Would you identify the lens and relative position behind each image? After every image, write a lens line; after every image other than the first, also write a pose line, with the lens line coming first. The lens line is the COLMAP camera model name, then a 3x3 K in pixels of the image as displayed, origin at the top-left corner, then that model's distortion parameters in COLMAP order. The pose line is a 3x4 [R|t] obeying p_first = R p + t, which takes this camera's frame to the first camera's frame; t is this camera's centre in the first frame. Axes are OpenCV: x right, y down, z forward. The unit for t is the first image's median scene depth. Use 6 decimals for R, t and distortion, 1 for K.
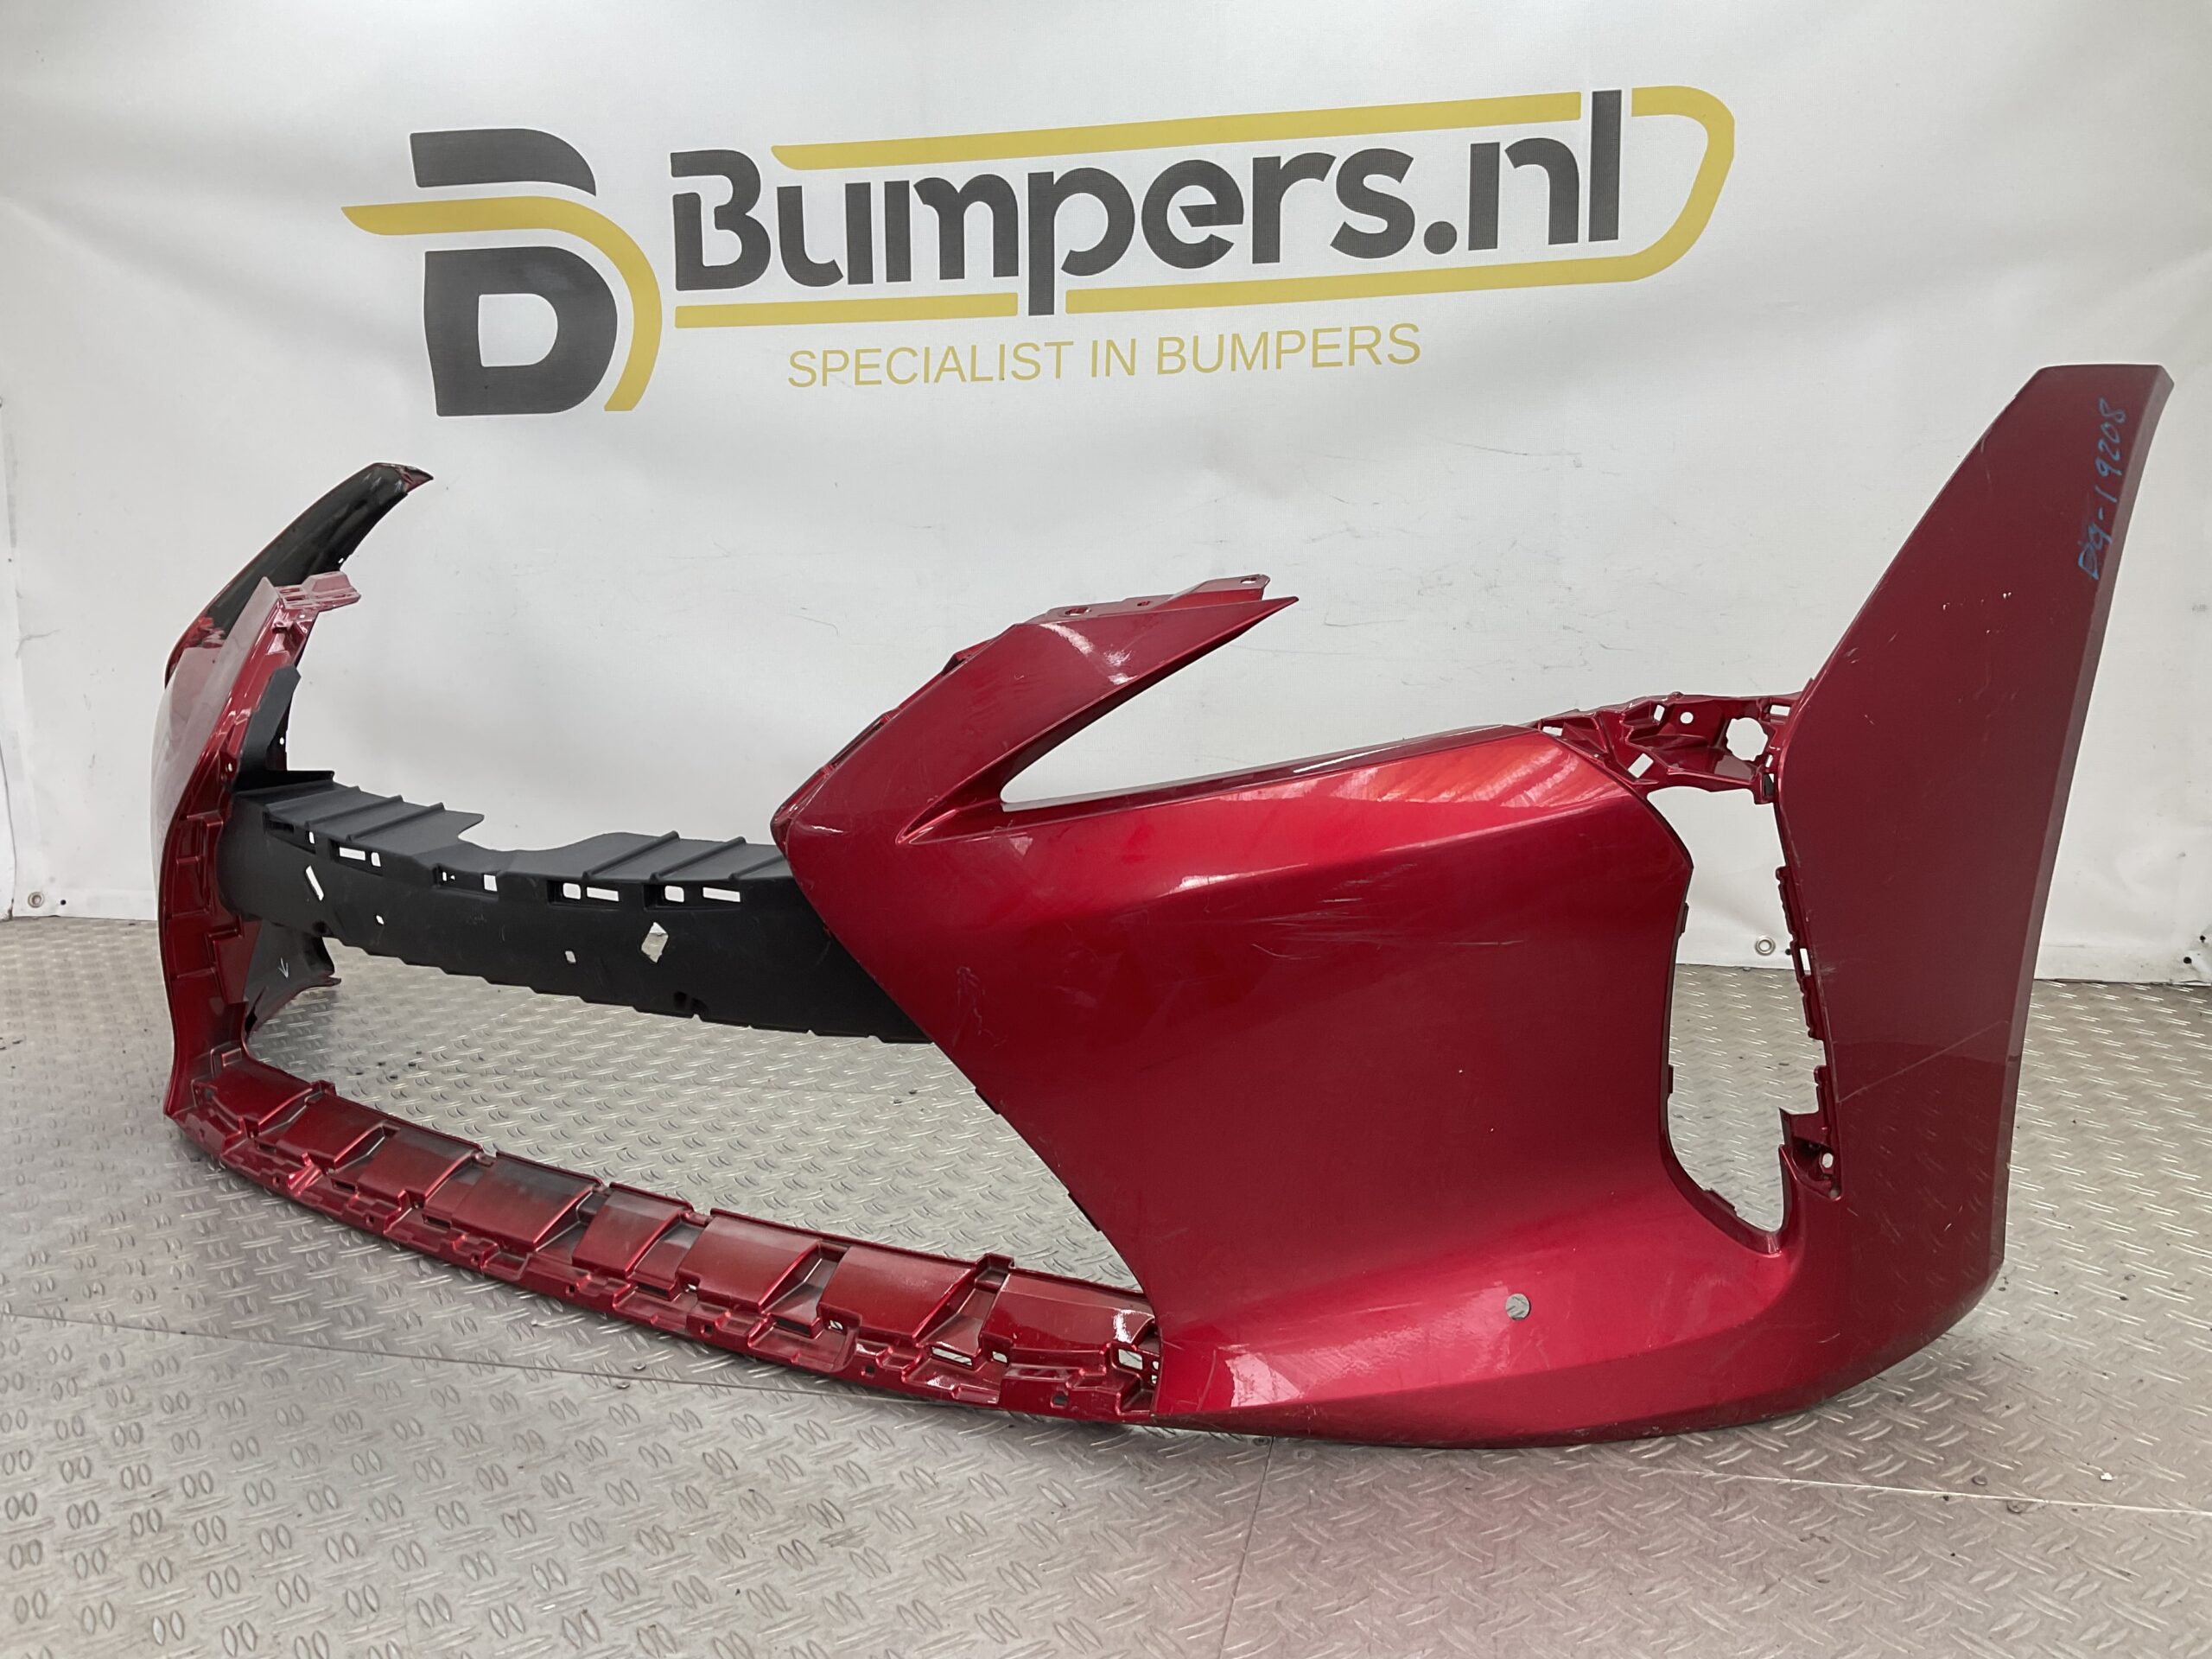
lens RADIAL K [[1813.1, 0, 1106.0], [0, 1813.1, 829.5], [0, 0, 1]] dist [0.143059, -0.319024]
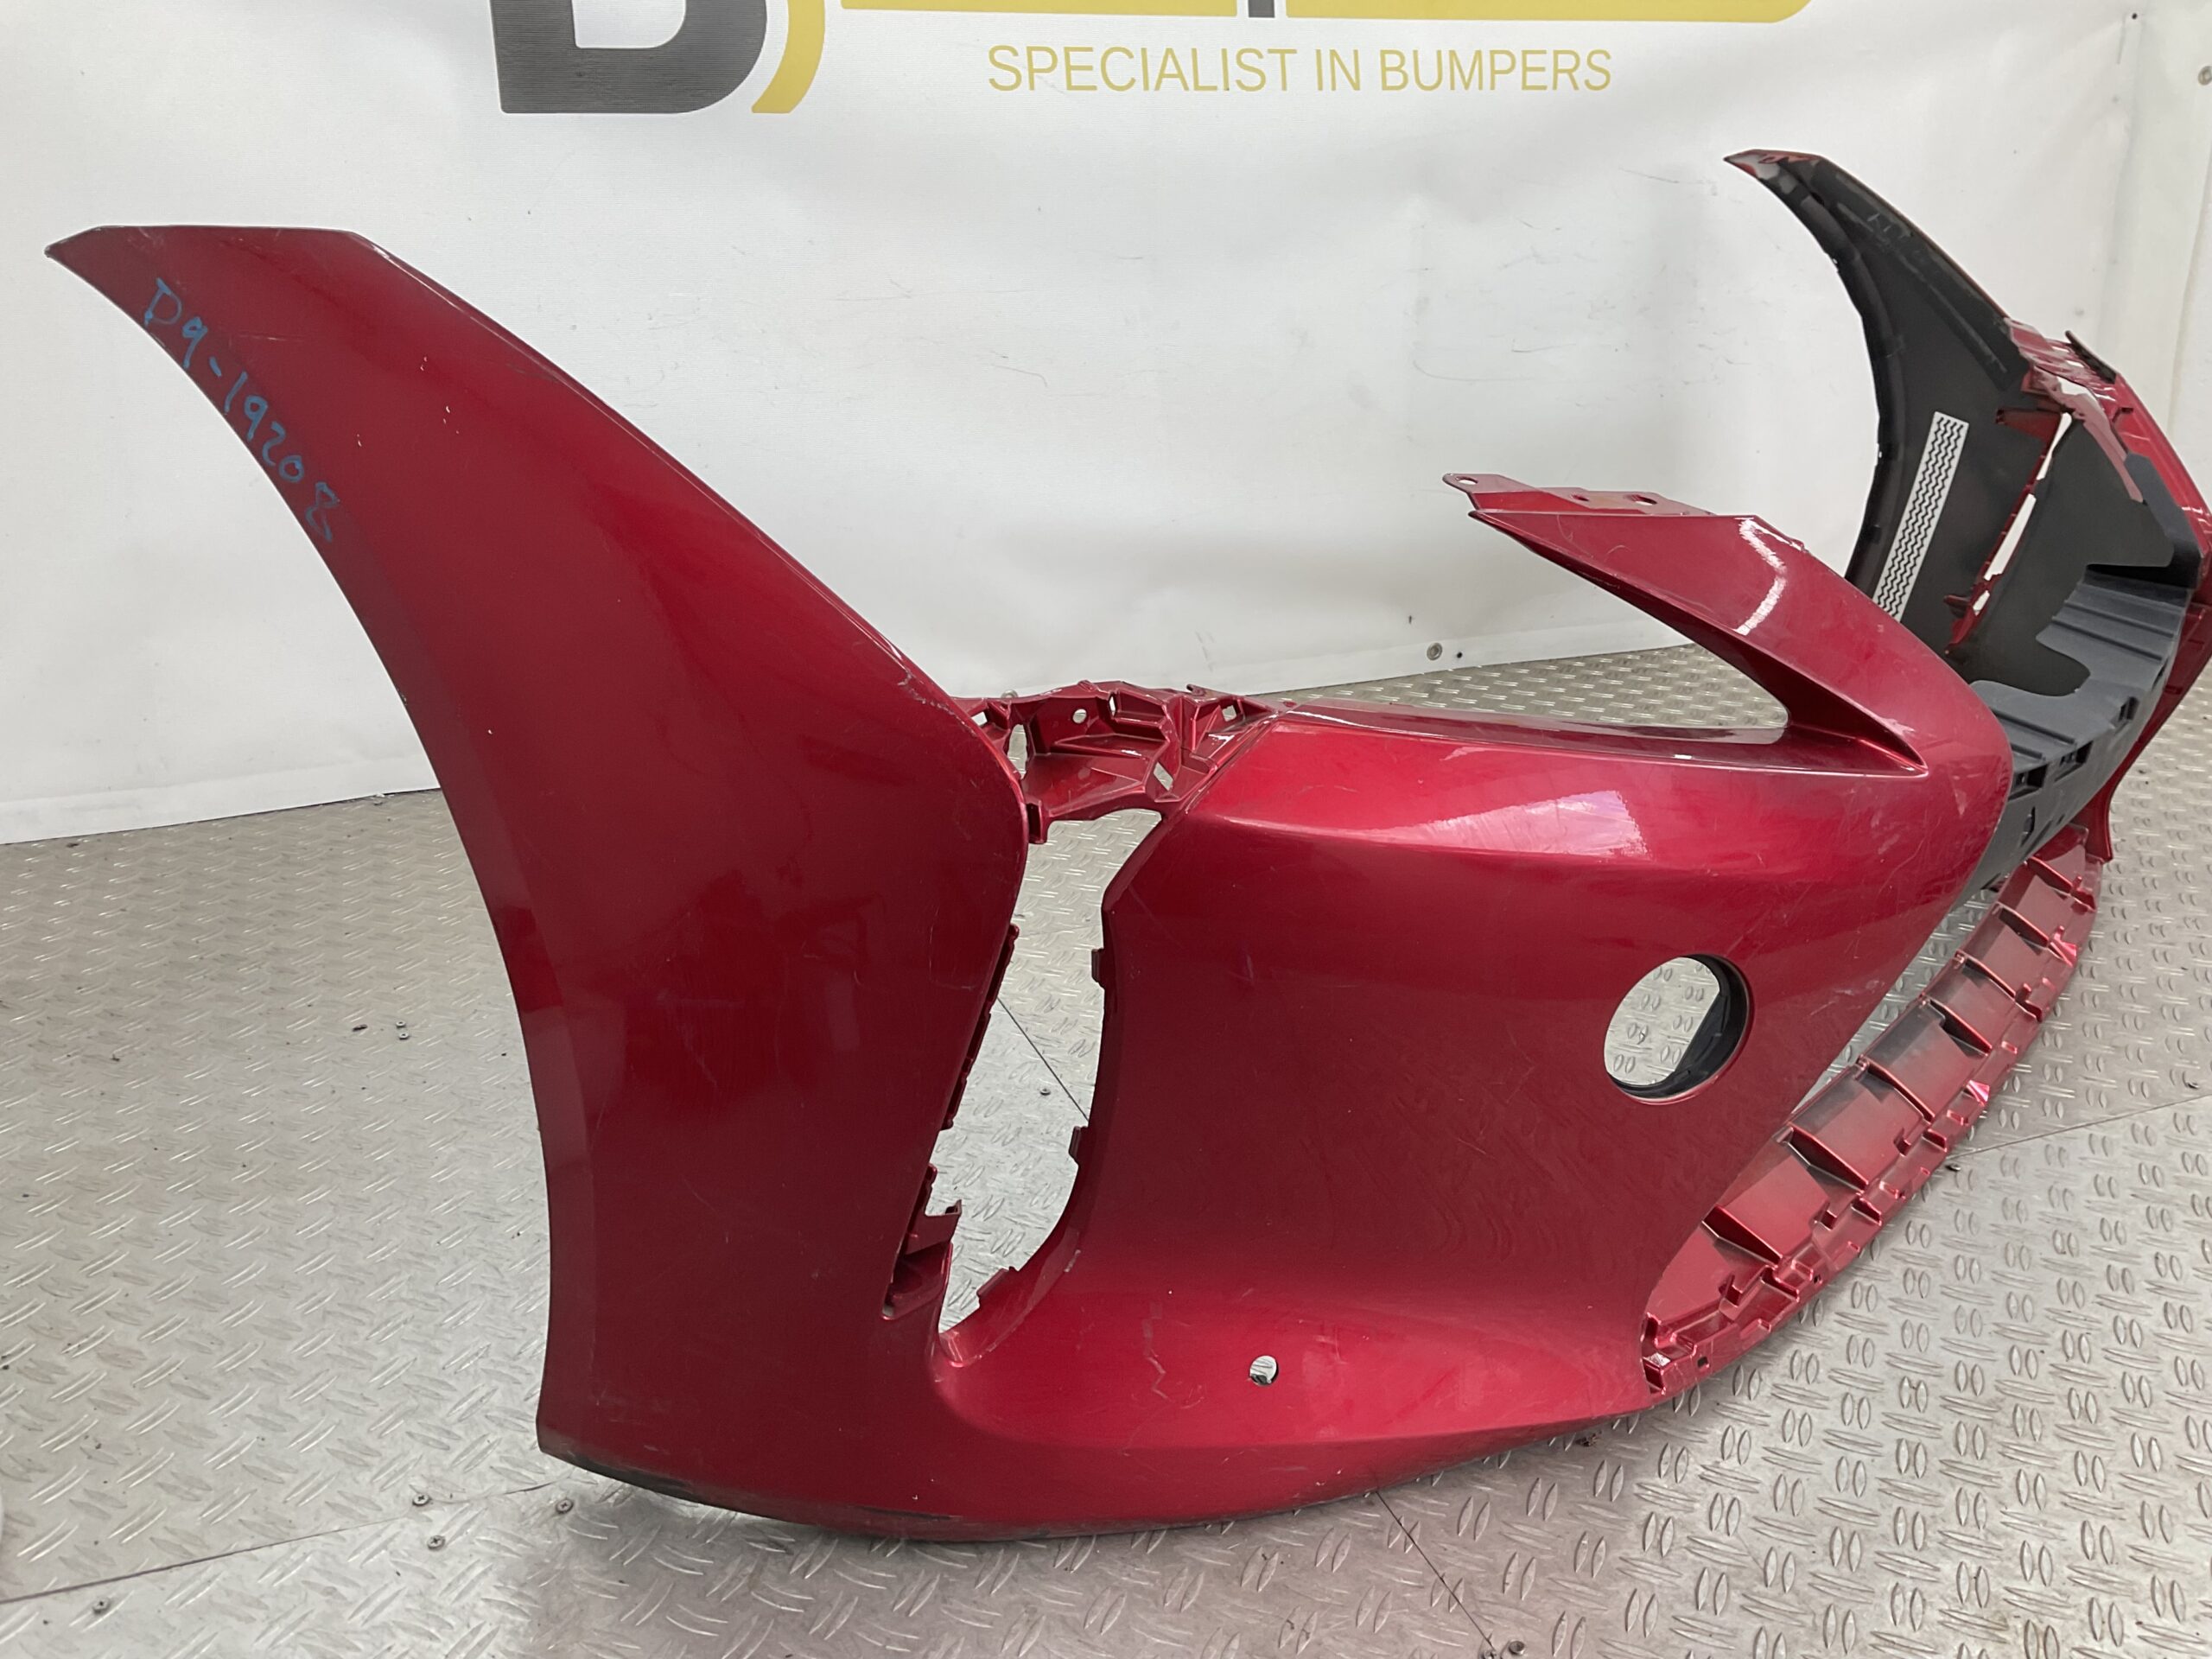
lens RADIAL K [[1846.7, 0, 1106.0], [0, 1846.7, 829.5], [0, 0, 1]] dist [0.069636, -0.137669]
pose [[0.834288, -0.180792, 0.520843, -0.678487], [0.078971, 0.974151, 0.211646, -0.090580], [-0.545644, -0.135442, 0.827000, 0.221180]]
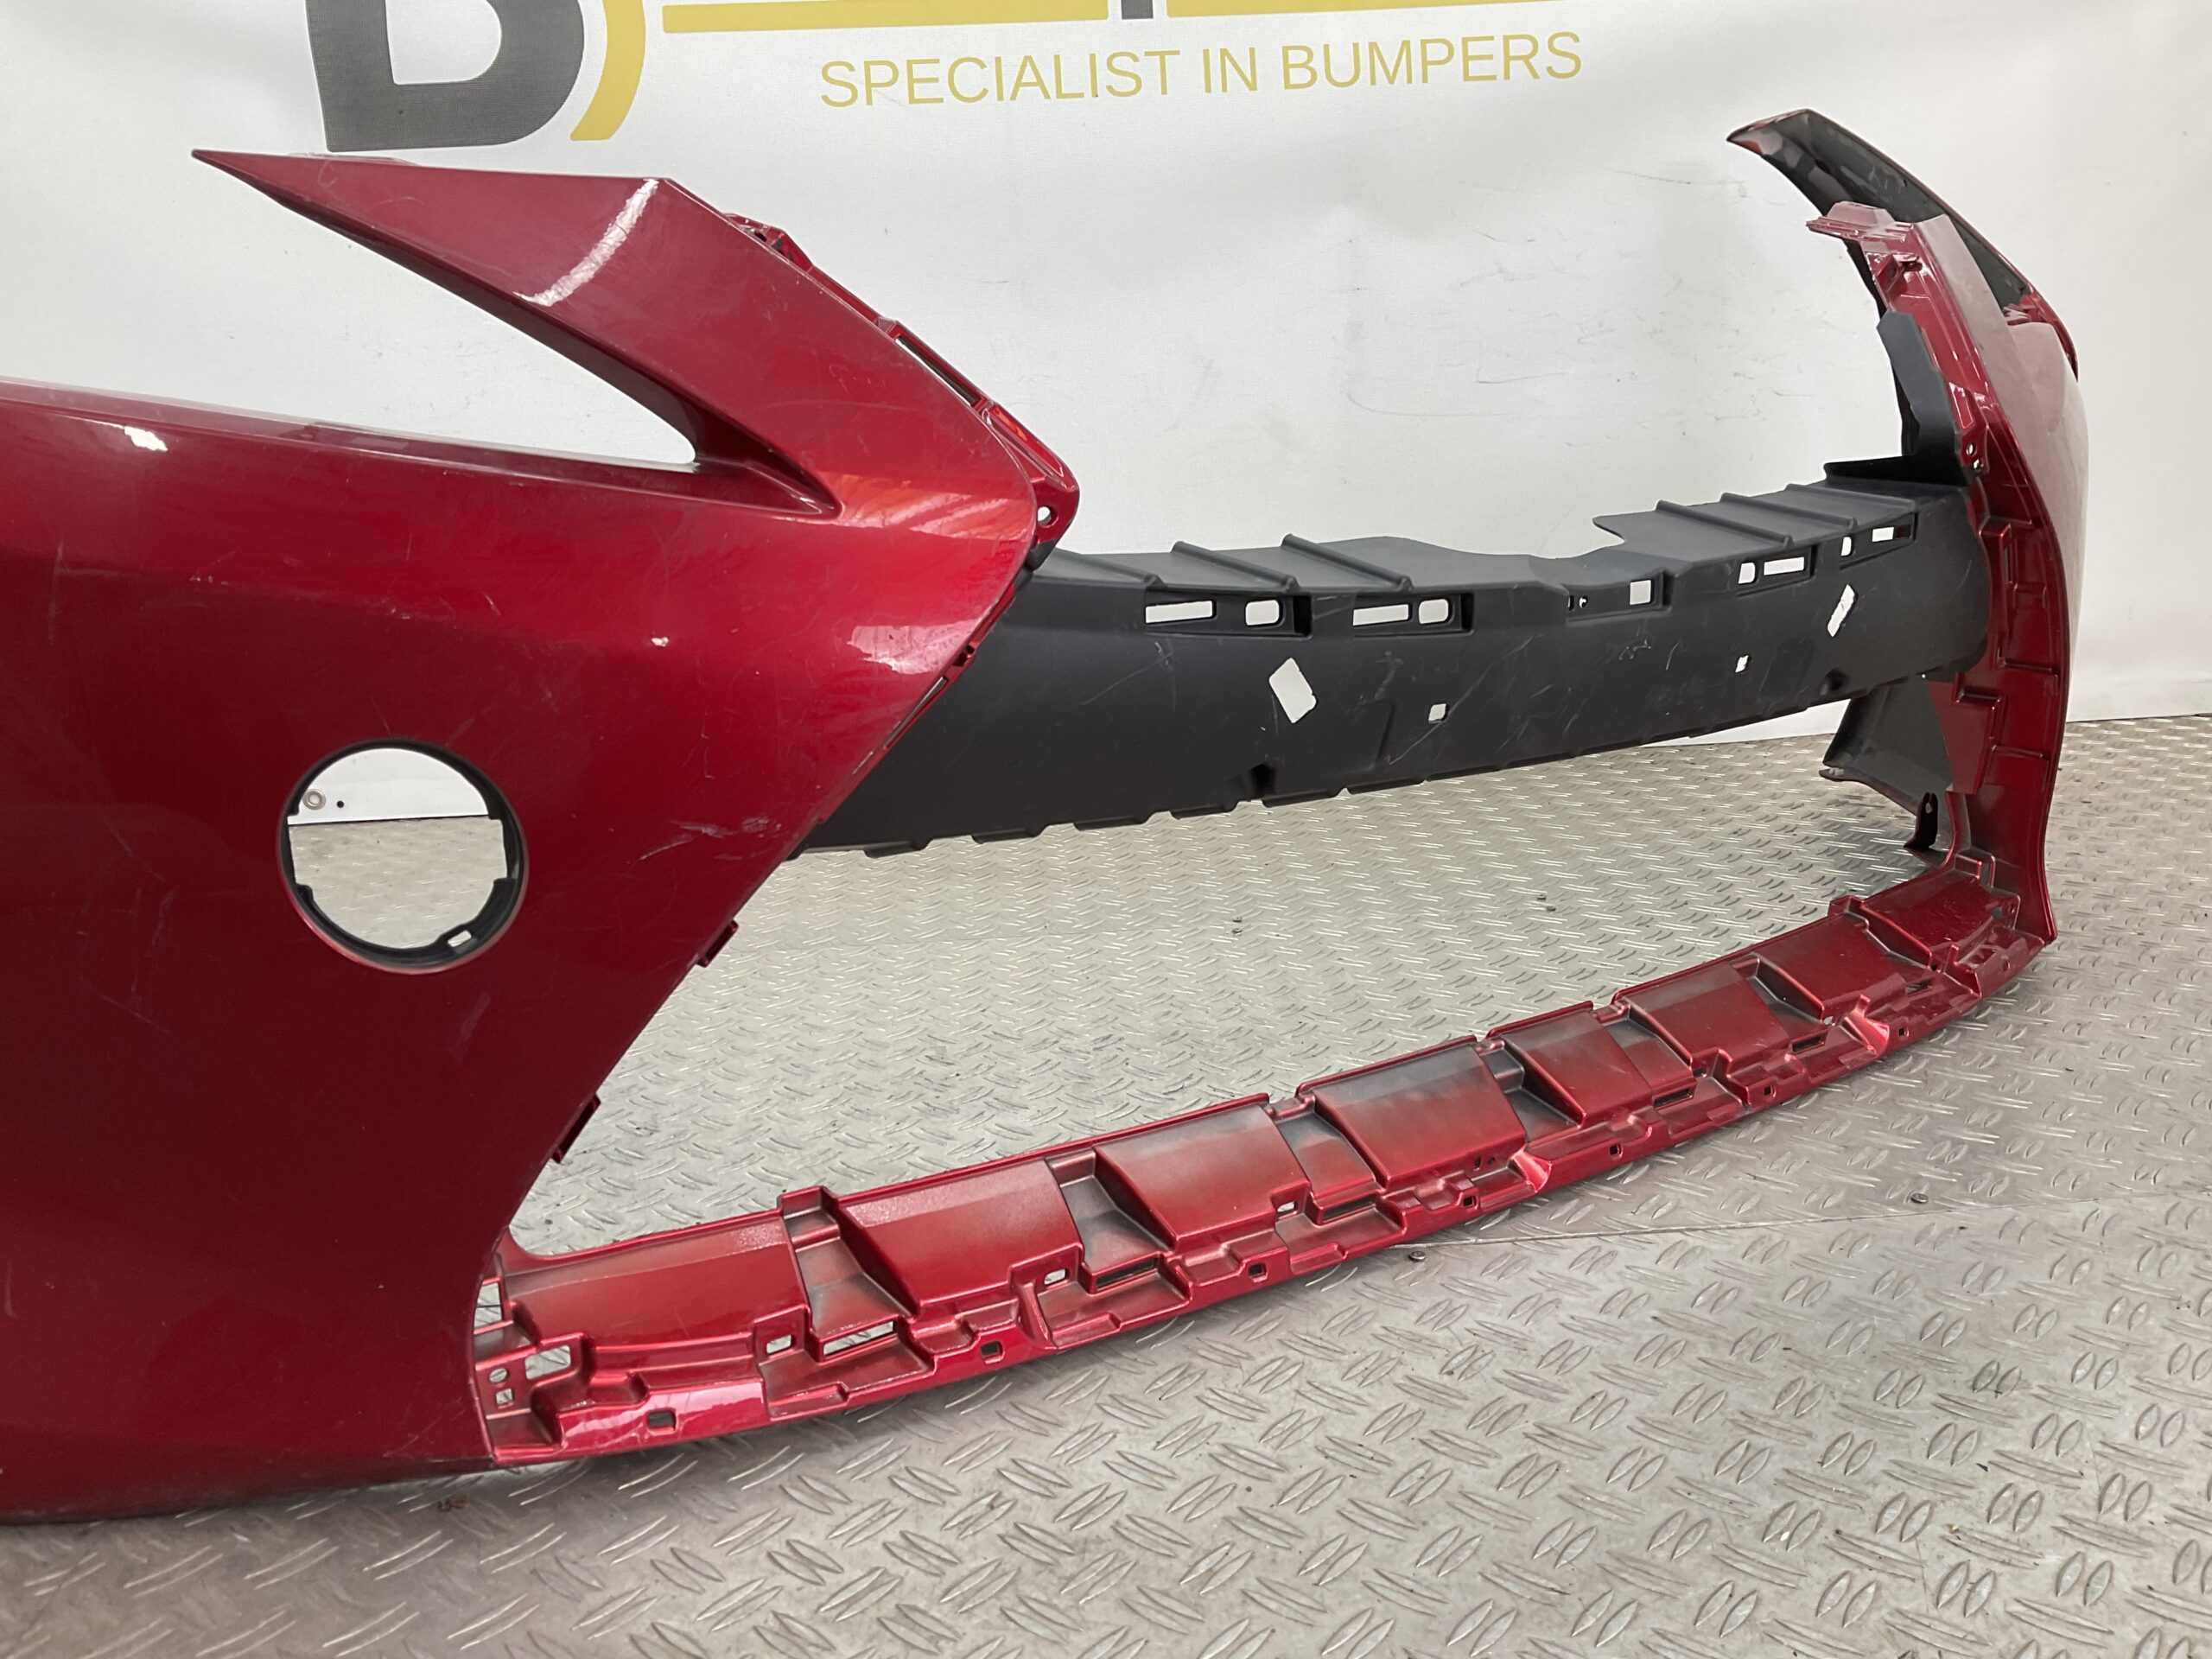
lens RADIAL K [[1813.1, 0, 1106.0], [0, 1813.1, 829.5], [0, 0, 1]] dist [0.143059, -0.319024]
pose [[0.959017, -0.084437, 0.270474, -0.317415], [0.074144, 0.996088, 0.048068, 0.048800], [-0.273474, -0.026044, 0.961527, 0.187517]]
